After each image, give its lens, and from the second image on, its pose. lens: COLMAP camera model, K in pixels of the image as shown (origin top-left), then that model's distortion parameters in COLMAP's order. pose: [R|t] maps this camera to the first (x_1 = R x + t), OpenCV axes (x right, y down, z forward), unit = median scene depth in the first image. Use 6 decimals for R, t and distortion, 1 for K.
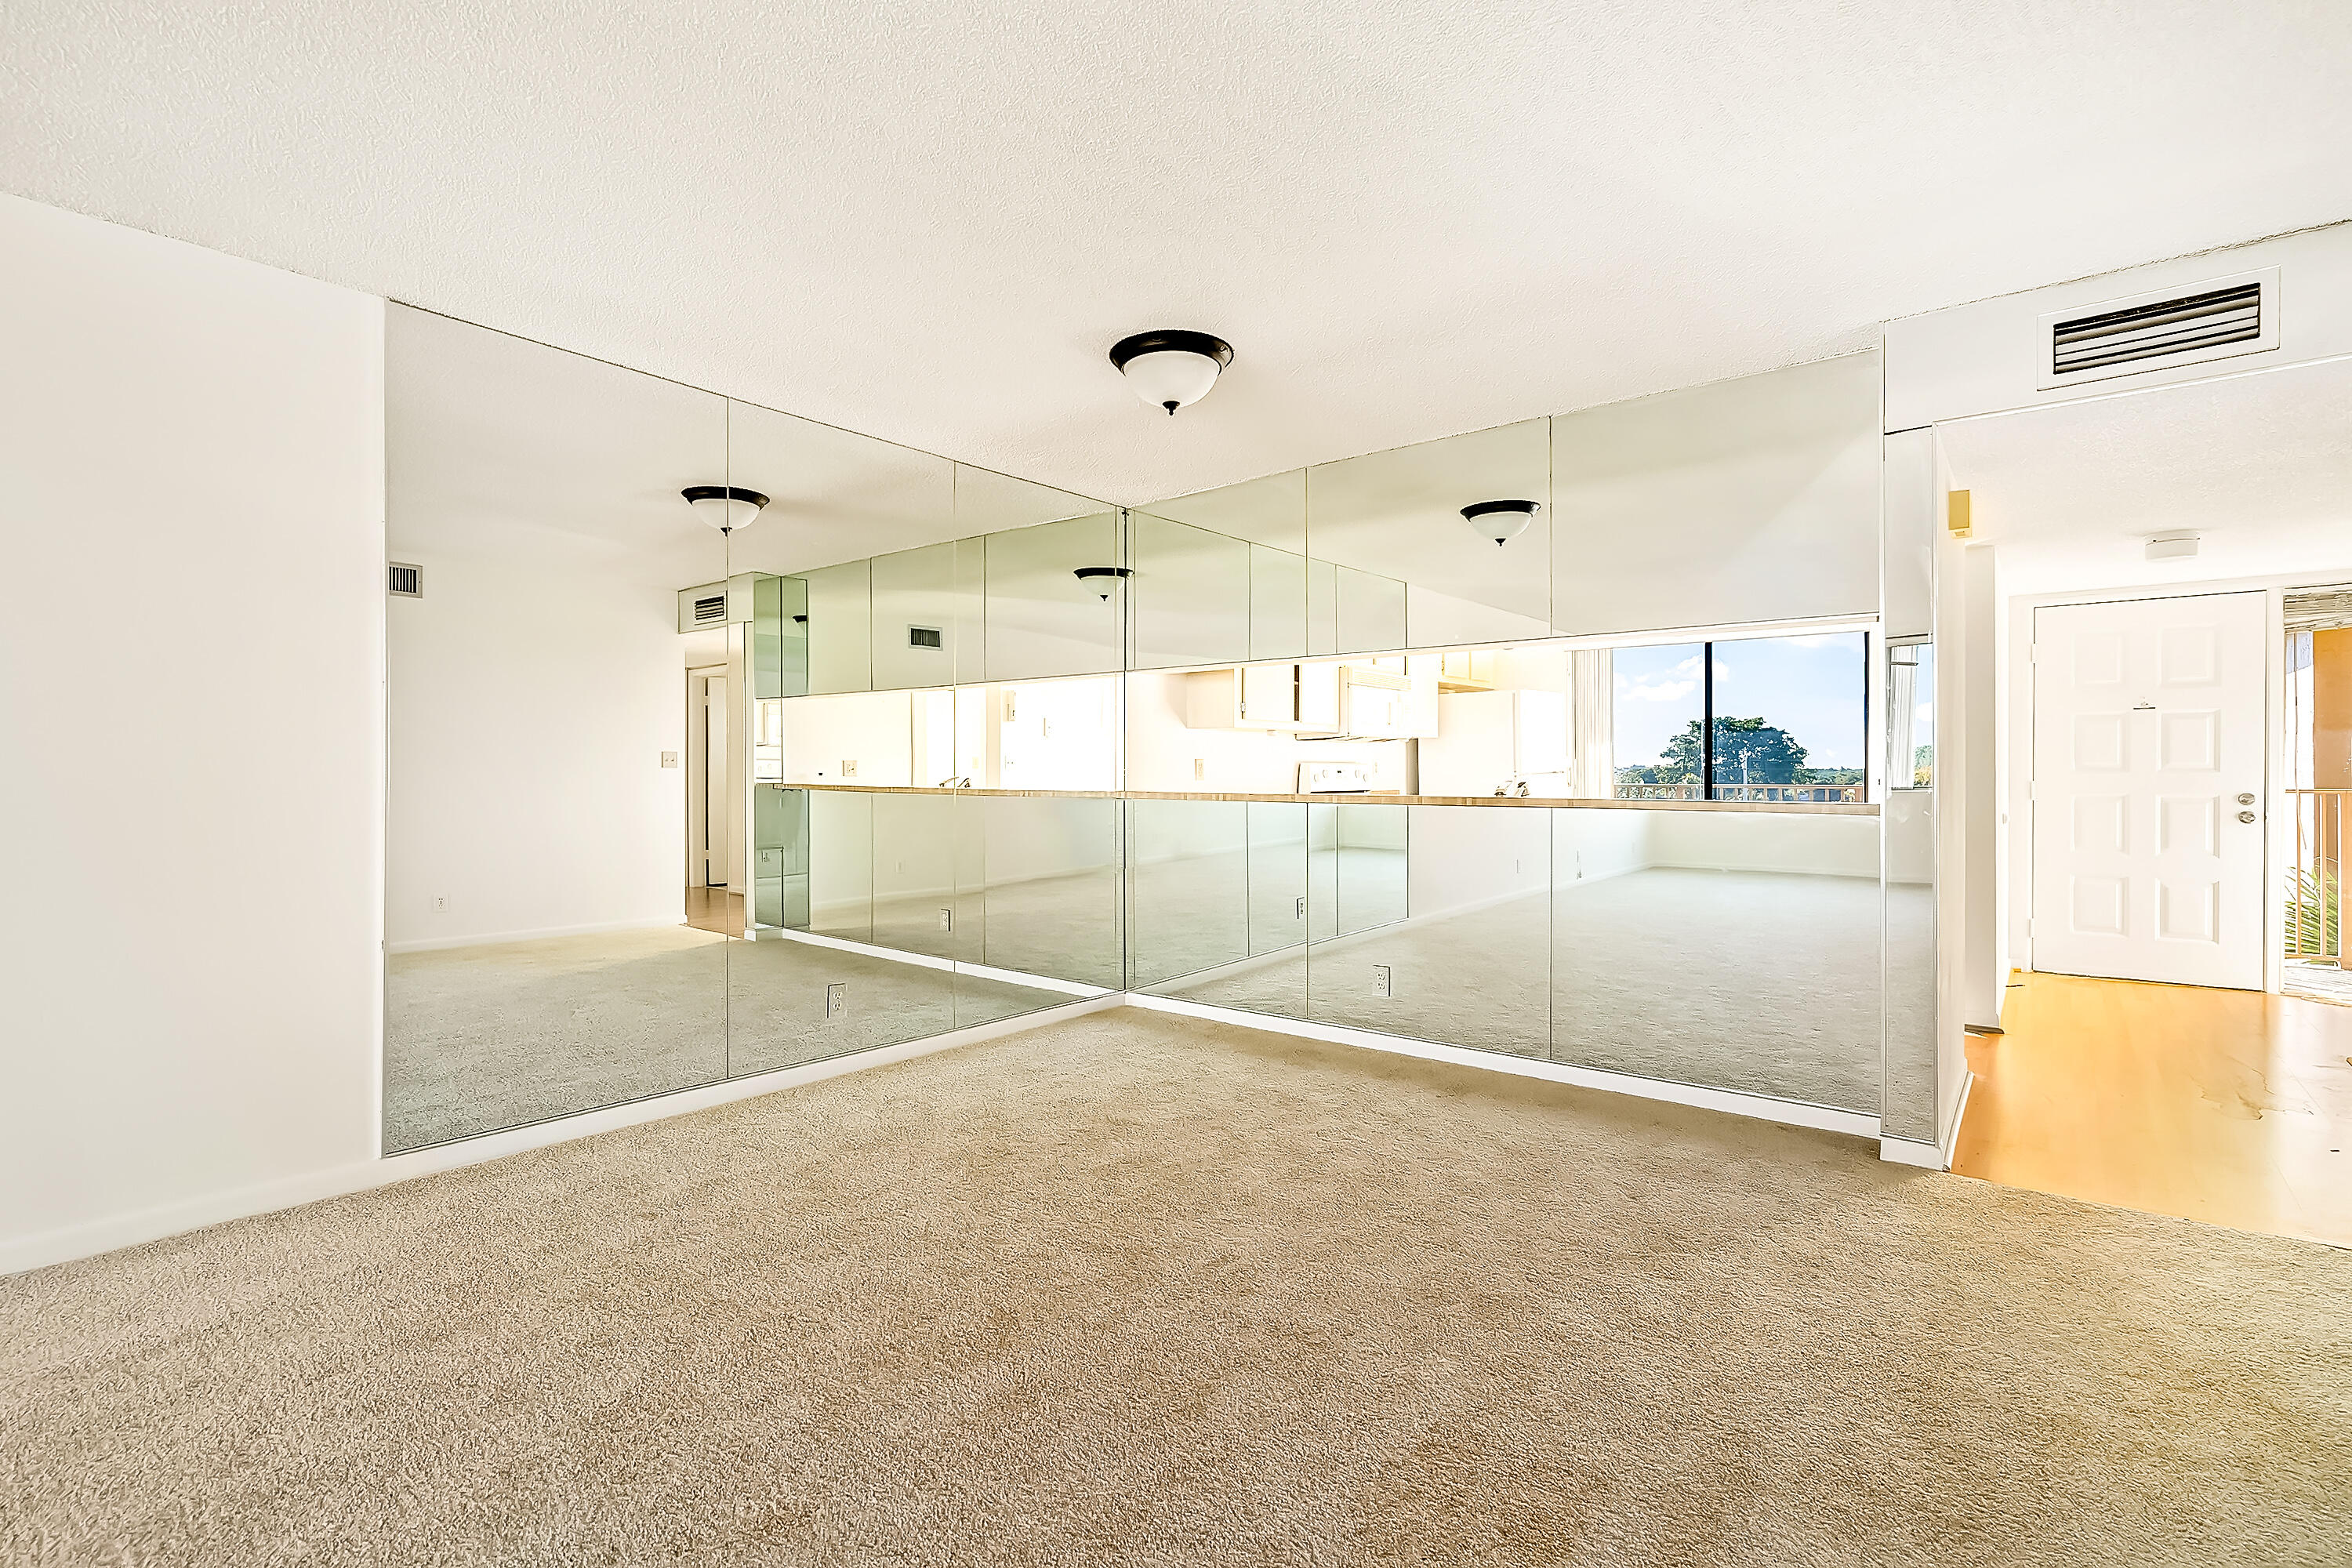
lens RADIAL K [[1121.9, 0, 1189.1], [0, 1121.9, 774.1], [0, 0, 1]] dist [-0.001668, 0.000801]
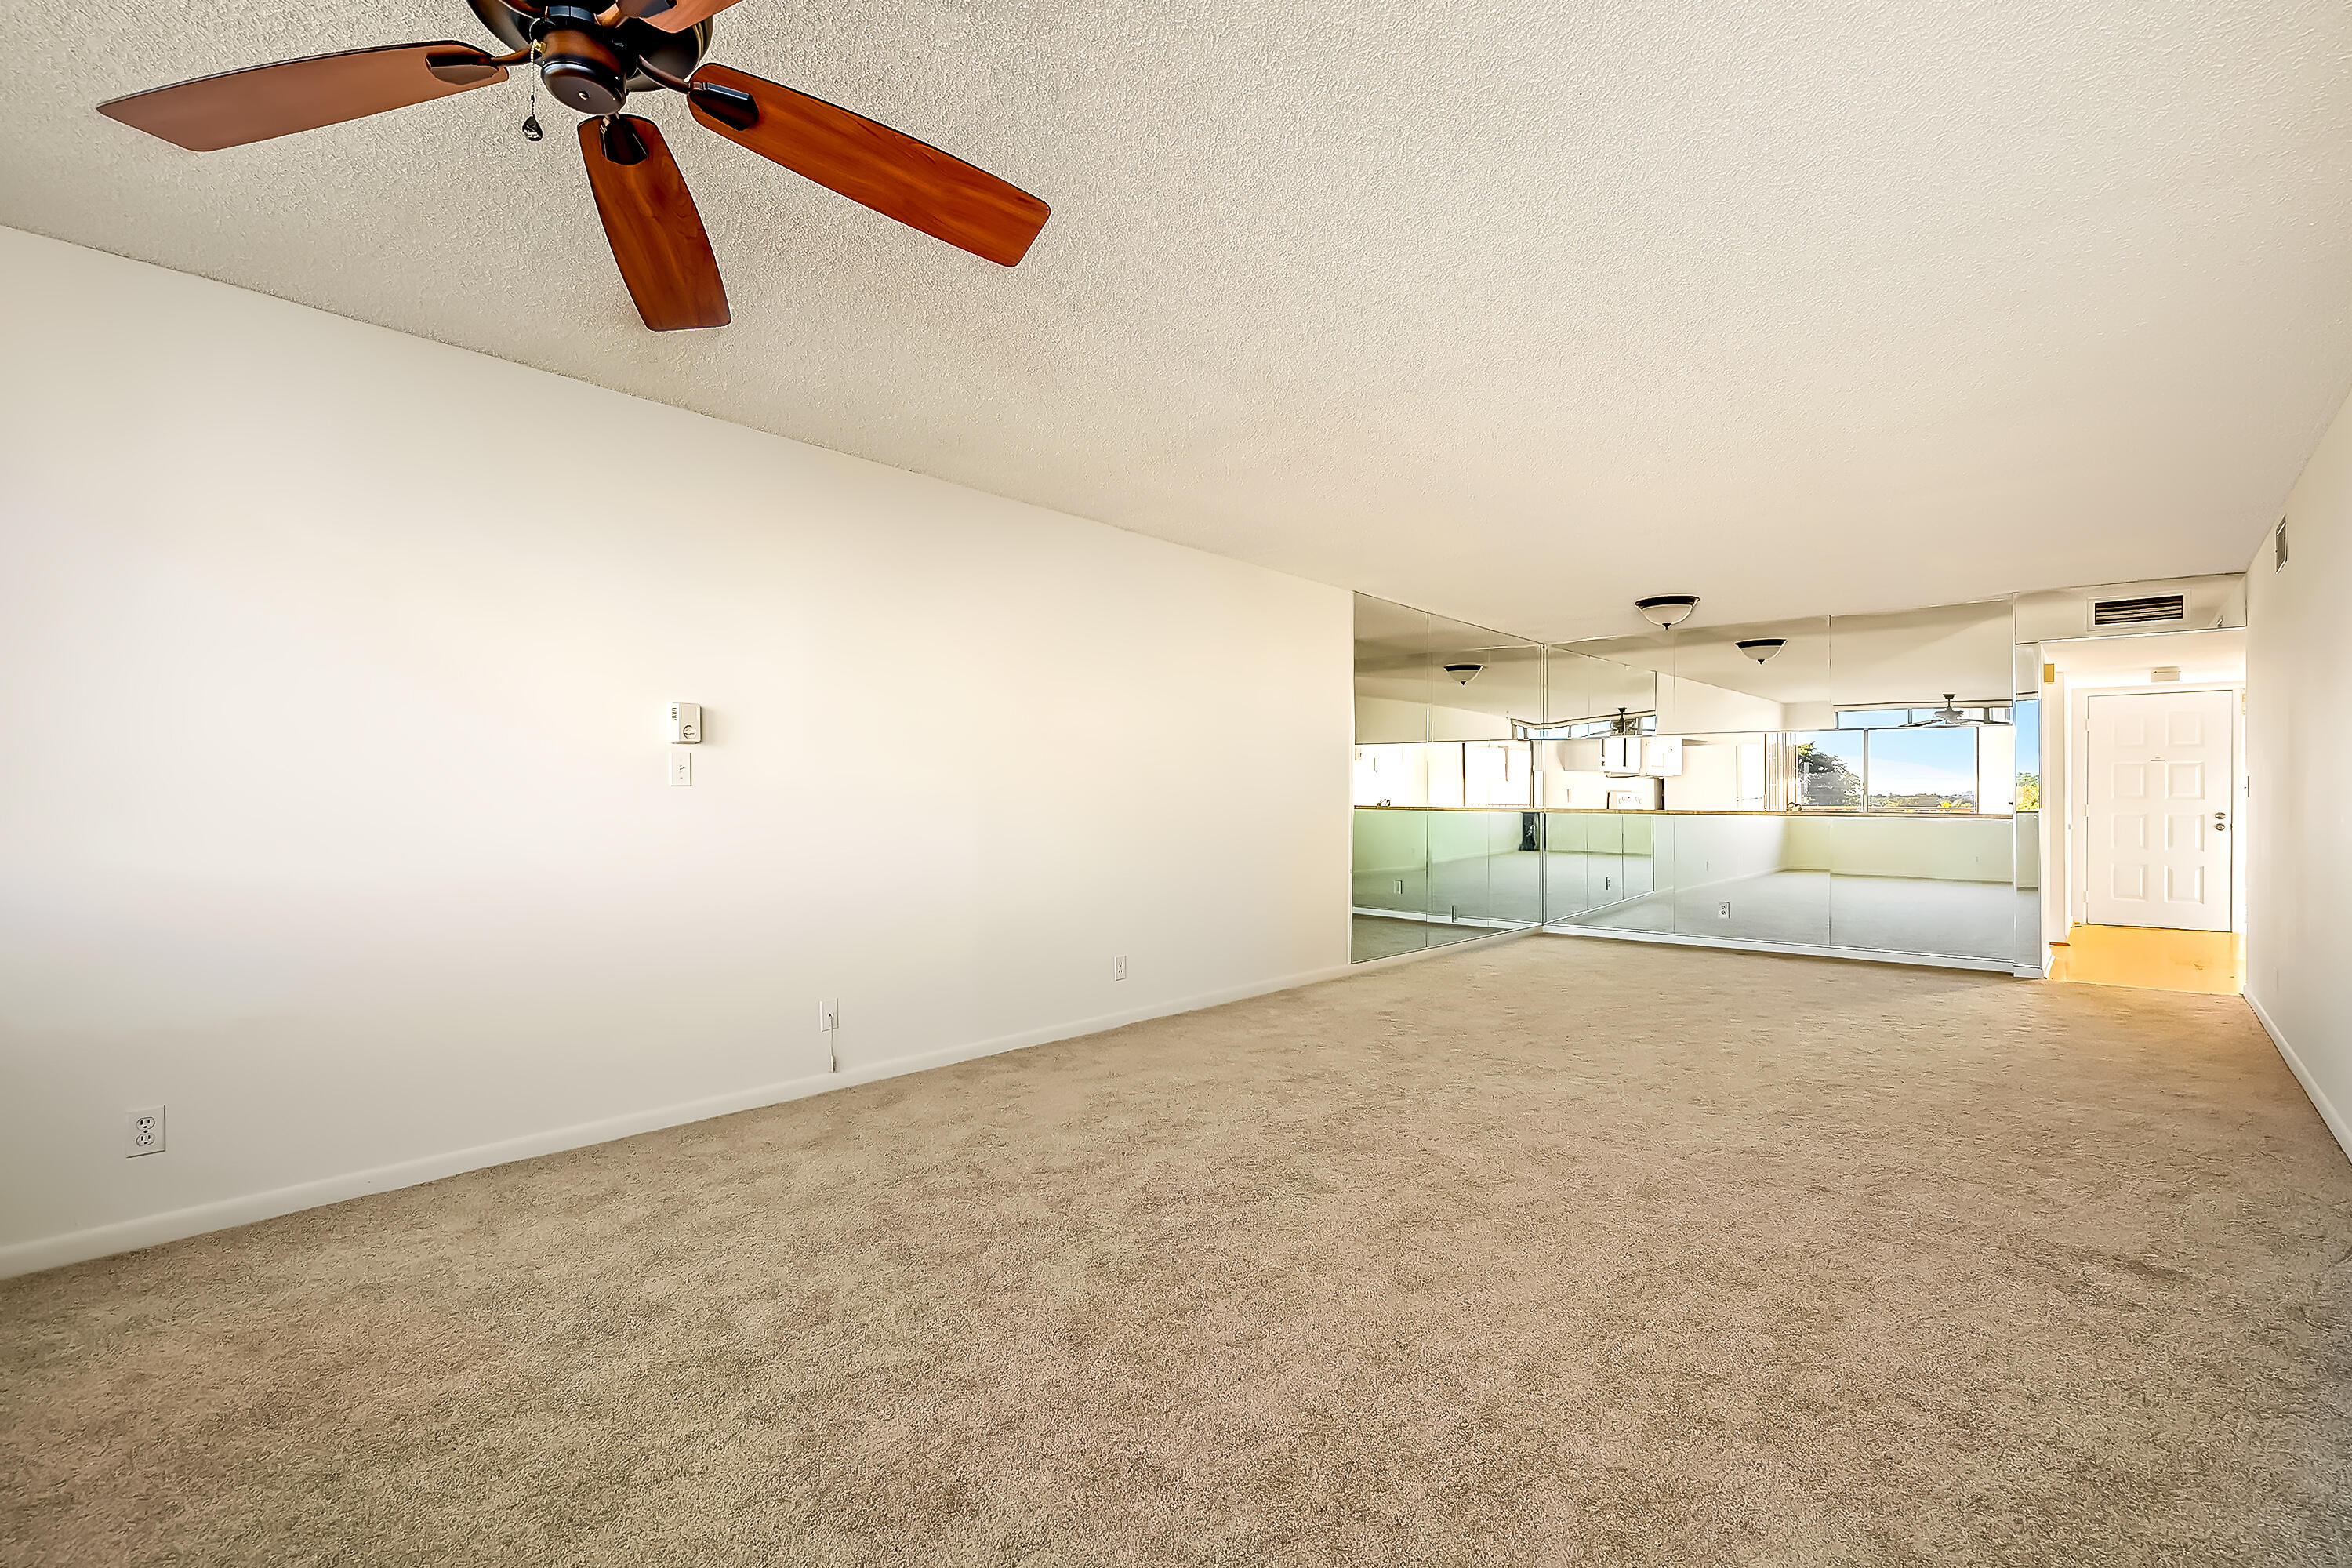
lens RADIAL K [[1121.9, 0, 1162.1], [0, 1121.9, 783.3], [0, 0, 1]] dist [-0.001668, 0.000801]
pose [[0.999035, 0.002804, -0.043835, -0.543774], [-0.003315, 0.999927, -0.011578, -0.001541], [0.043799, 0.011712, 0.998972, -0.721005]]
